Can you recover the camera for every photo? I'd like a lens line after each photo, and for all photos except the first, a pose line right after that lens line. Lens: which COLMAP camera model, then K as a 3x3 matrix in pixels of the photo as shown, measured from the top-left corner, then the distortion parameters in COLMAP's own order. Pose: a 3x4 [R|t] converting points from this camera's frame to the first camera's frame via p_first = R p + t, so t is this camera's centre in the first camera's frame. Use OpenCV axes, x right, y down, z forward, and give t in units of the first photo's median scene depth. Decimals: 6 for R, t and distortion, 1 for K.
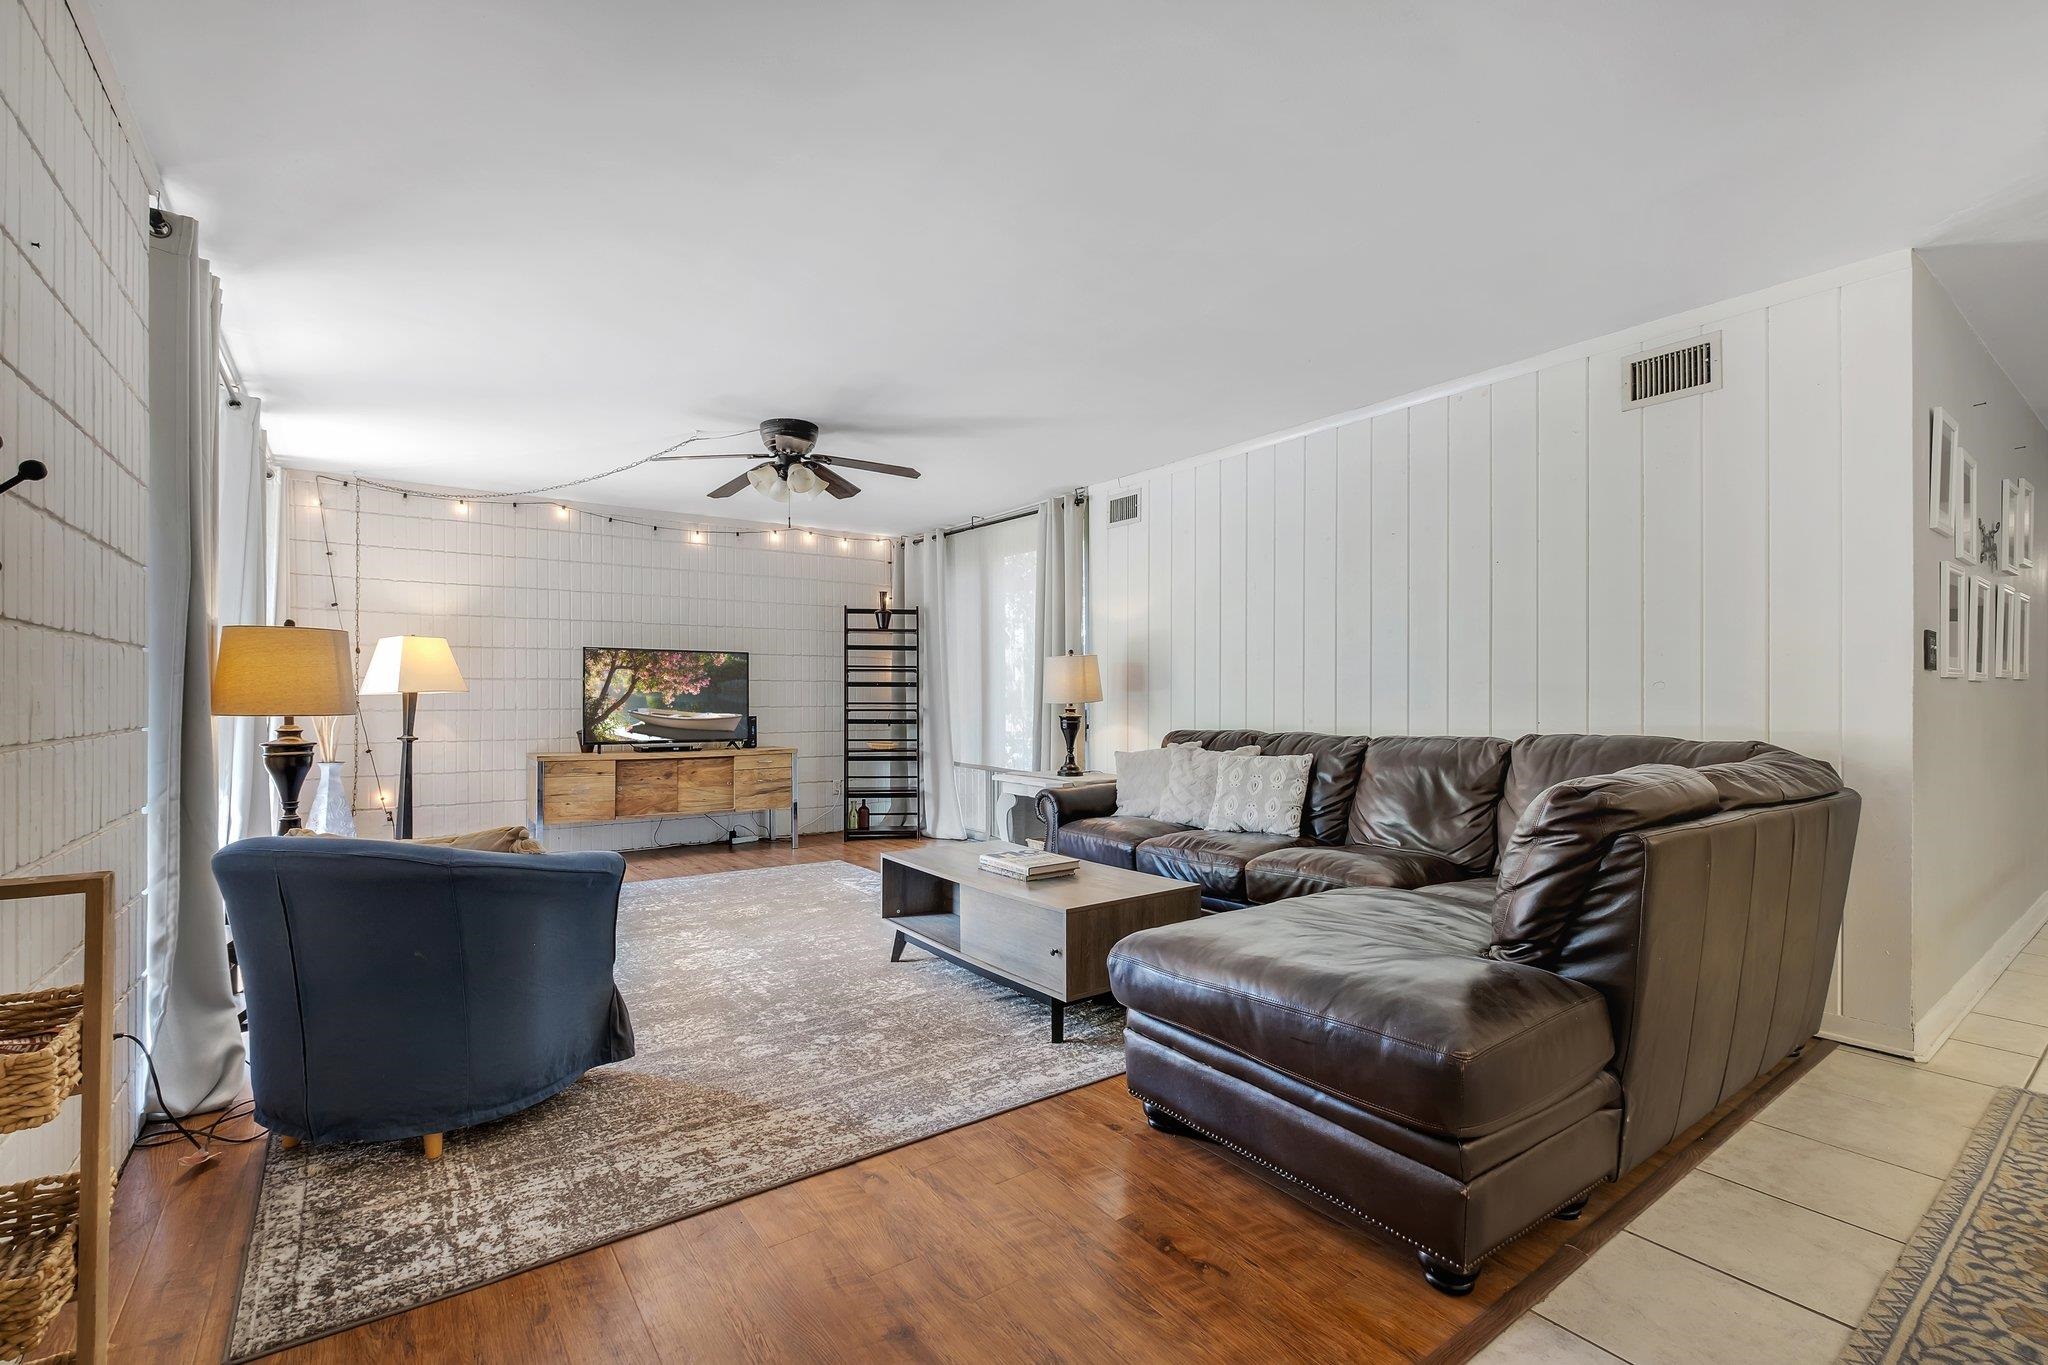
lens RADIAL K [[894.8, 0, 1018.4], [0, 894.8, 697.1], [0, 0, 1]] dist [-0.006608, 0.000980]
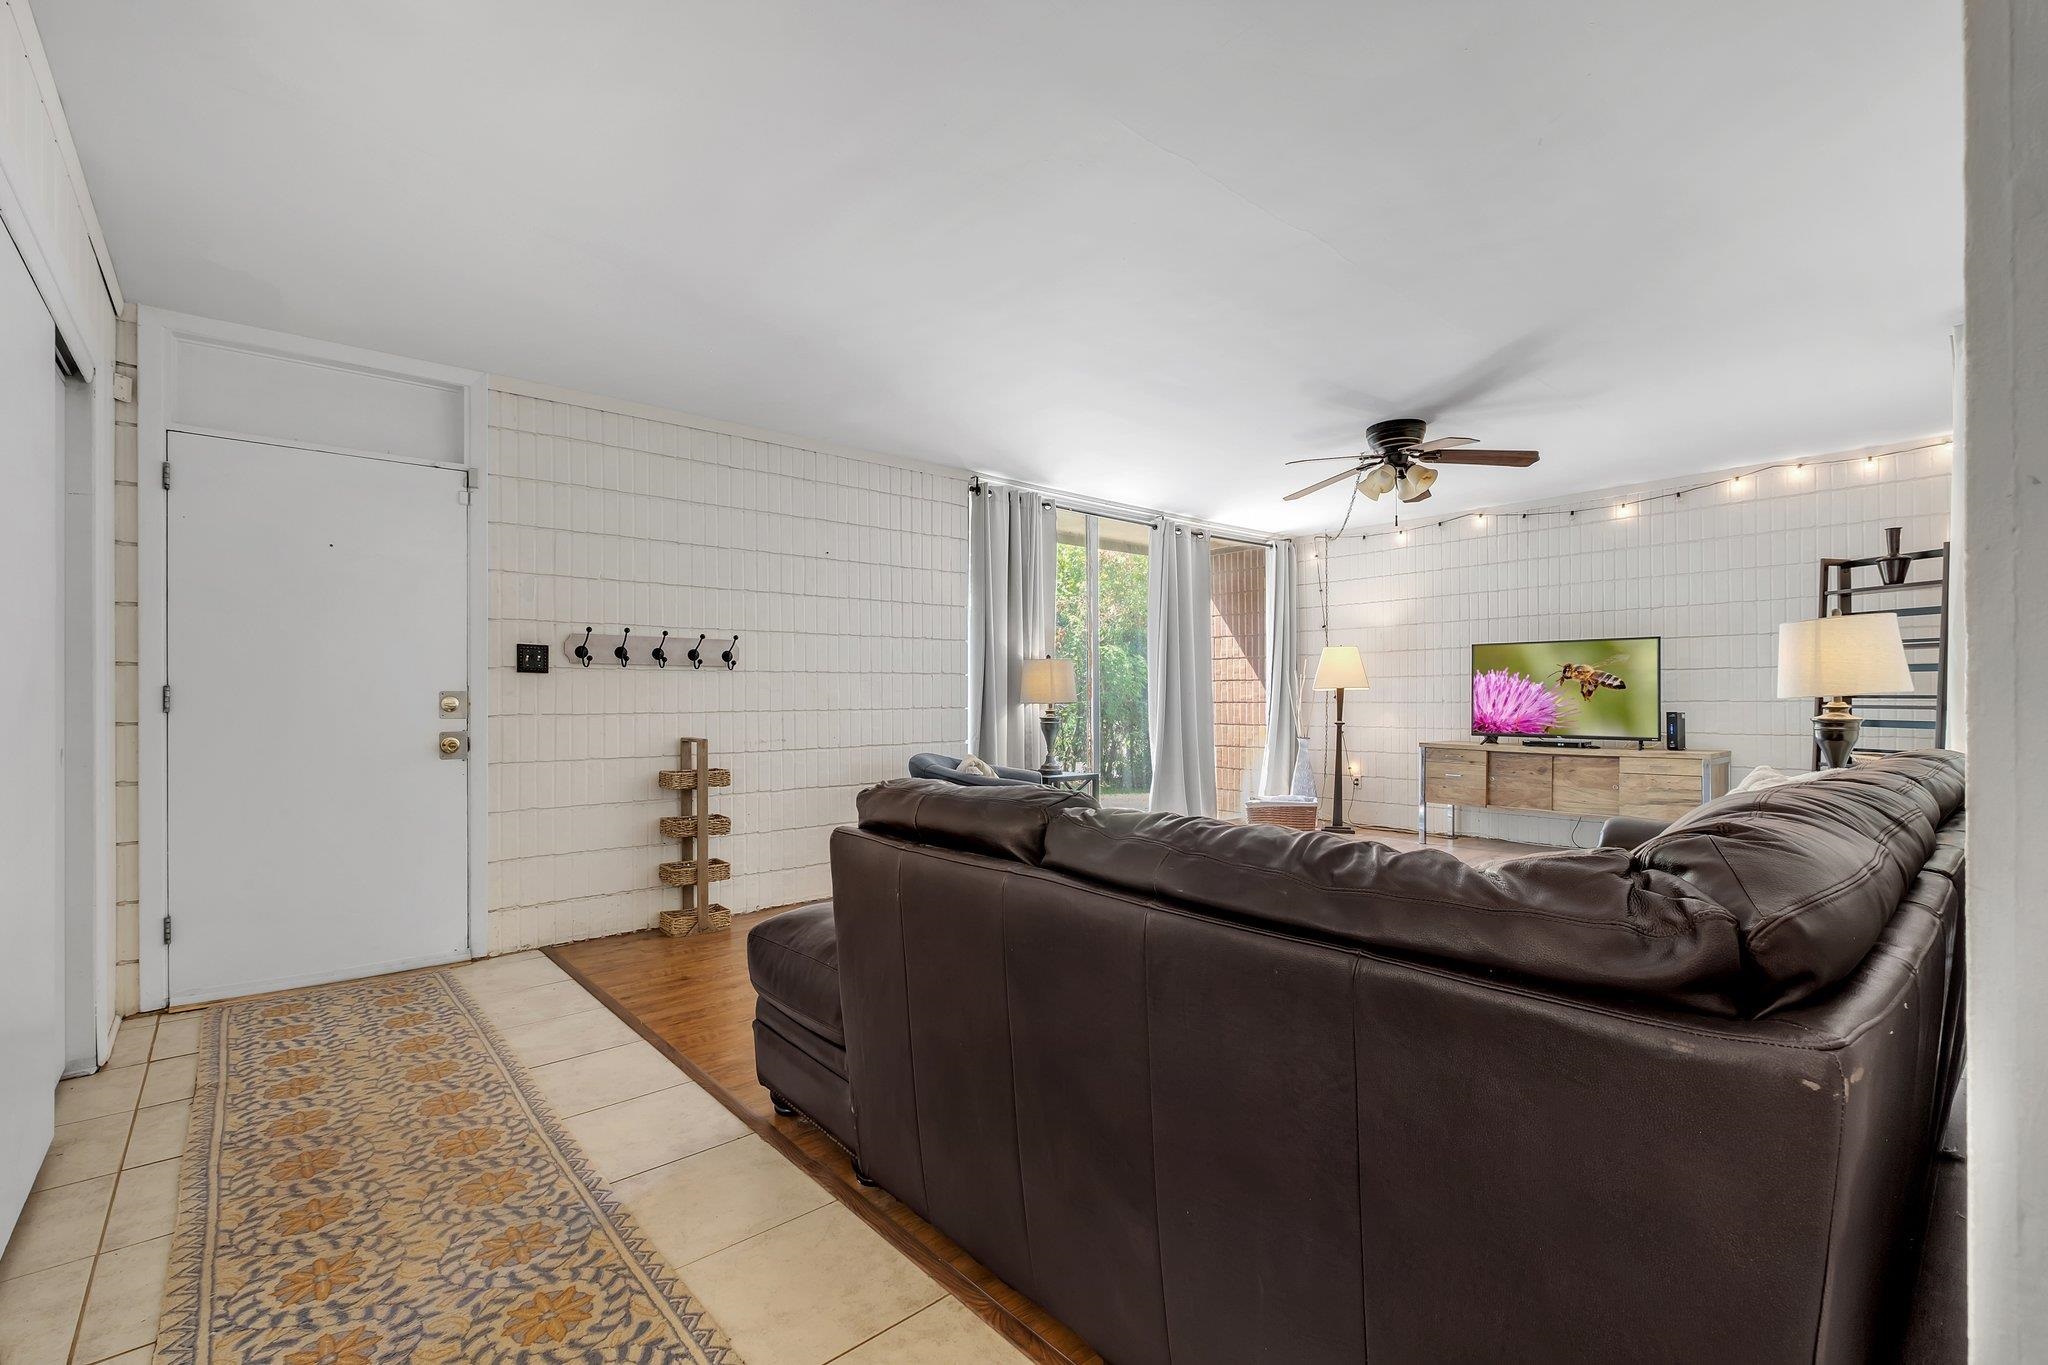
lens RADIAL K [[894.8, 0, 1016.5], [0, 894.8, 692.7], [0, 0, 1]] dist [-0.006608, 0.000980]
pose [[0.091845, -0.003059, -0.995769, 0.678683], [0.007418, 0.999970, -0.002388, 0.000663], [0.995746, -0.007167, 0.091865, 0.445600]]
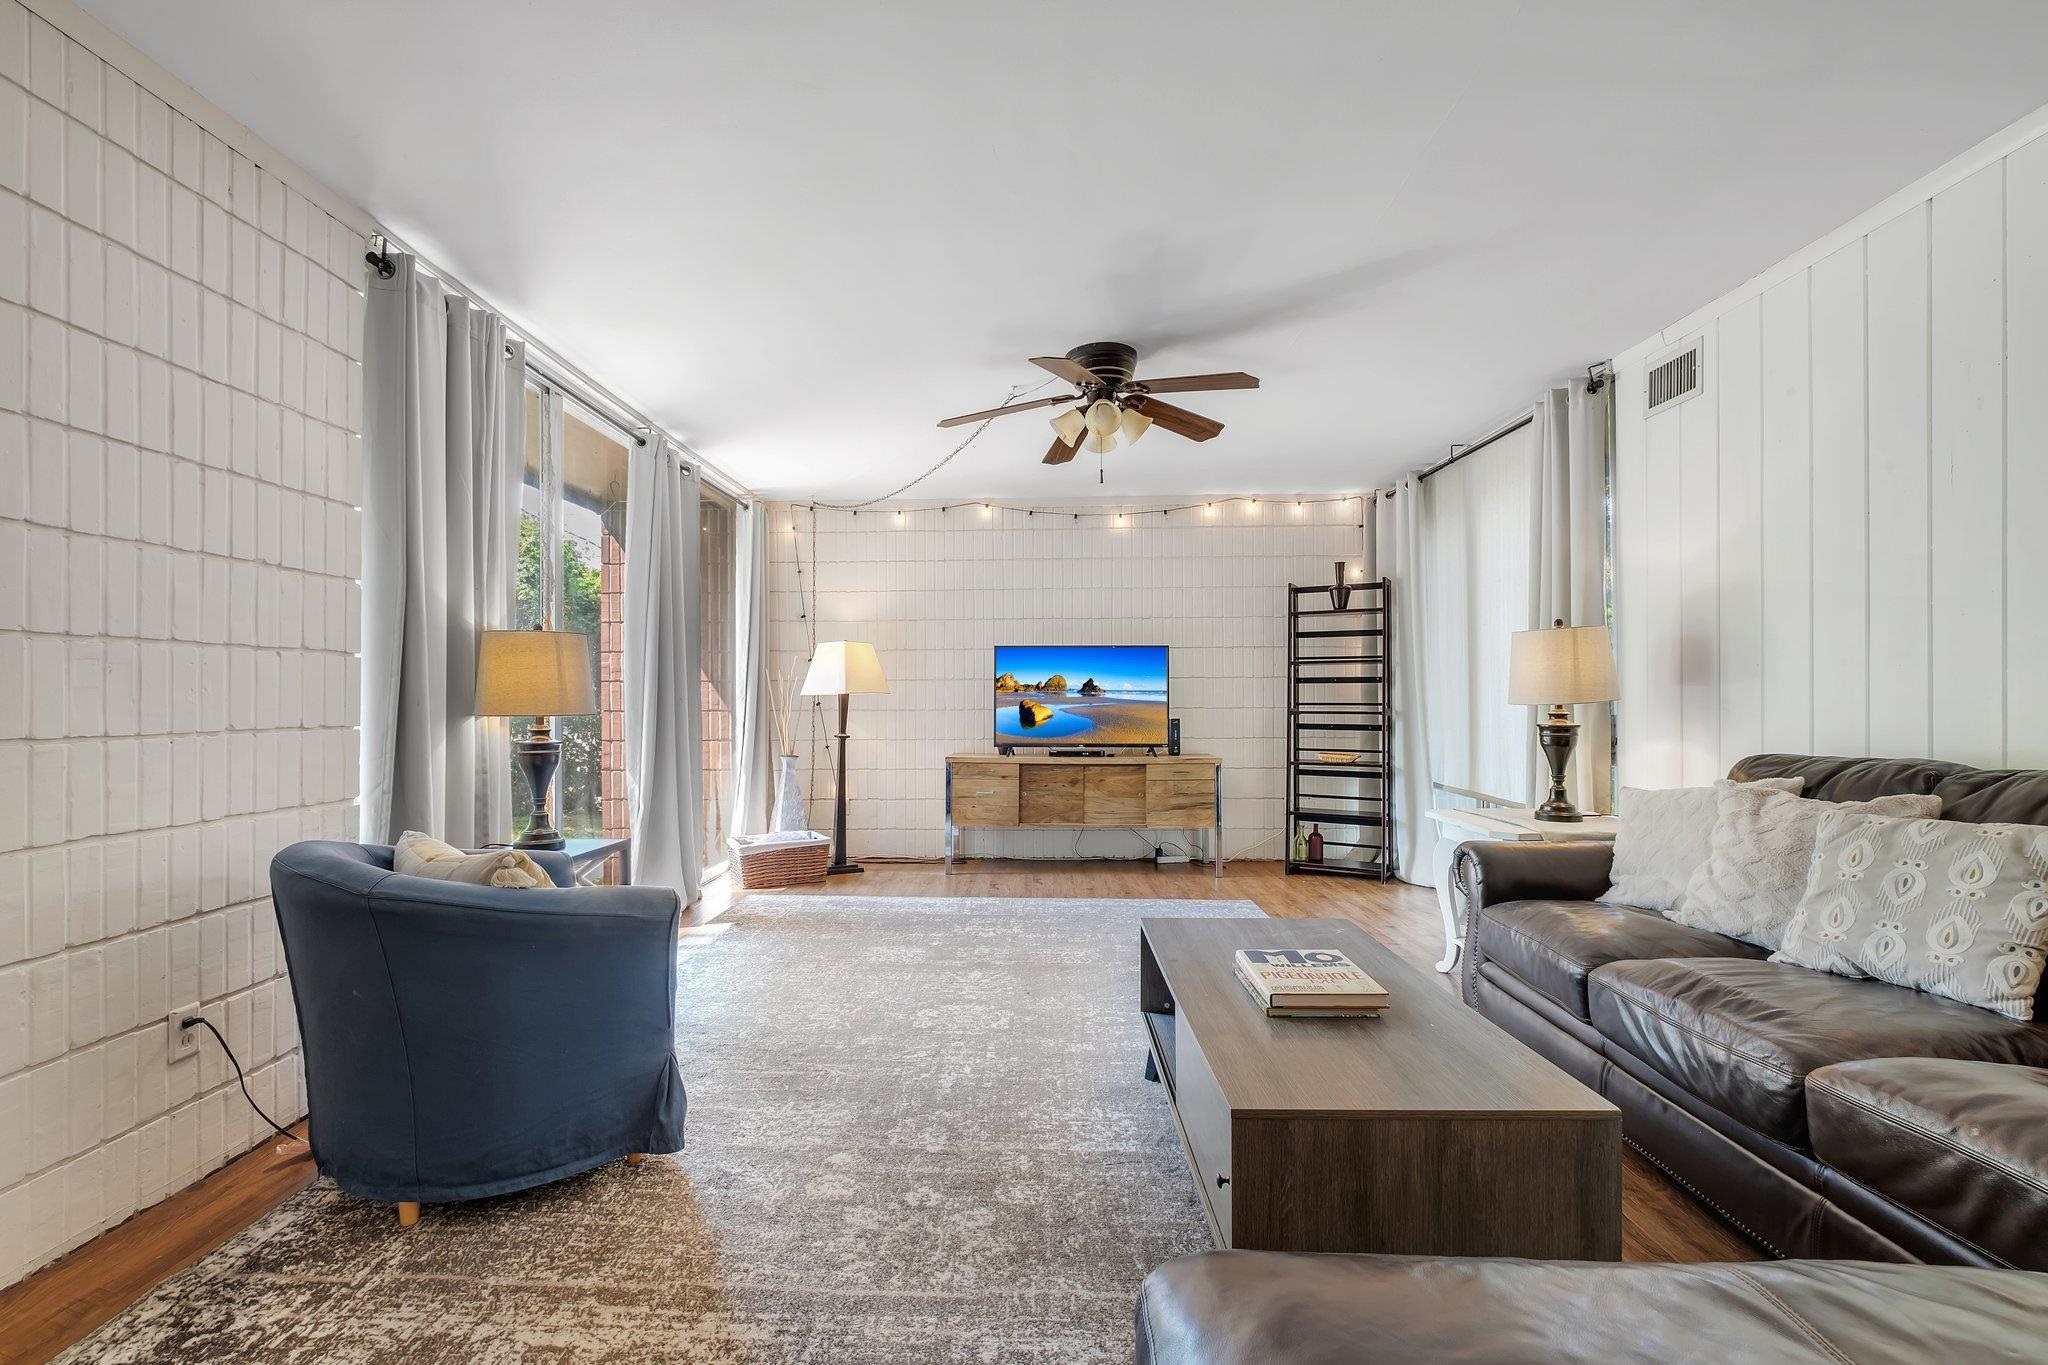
lens RADIAL K [[894.8, 0, 1014.1], [0, 894.8, 694.4], [0, 0, 1]] dist [-0.006608, 0.000980]
pose [[0.789353, -0.005576, -0.613914, 0.160841], [0.003507, 0.999983, -0.004572, 0.001424], [0.613930, 0.001456, 0.789359, 0.309338]]
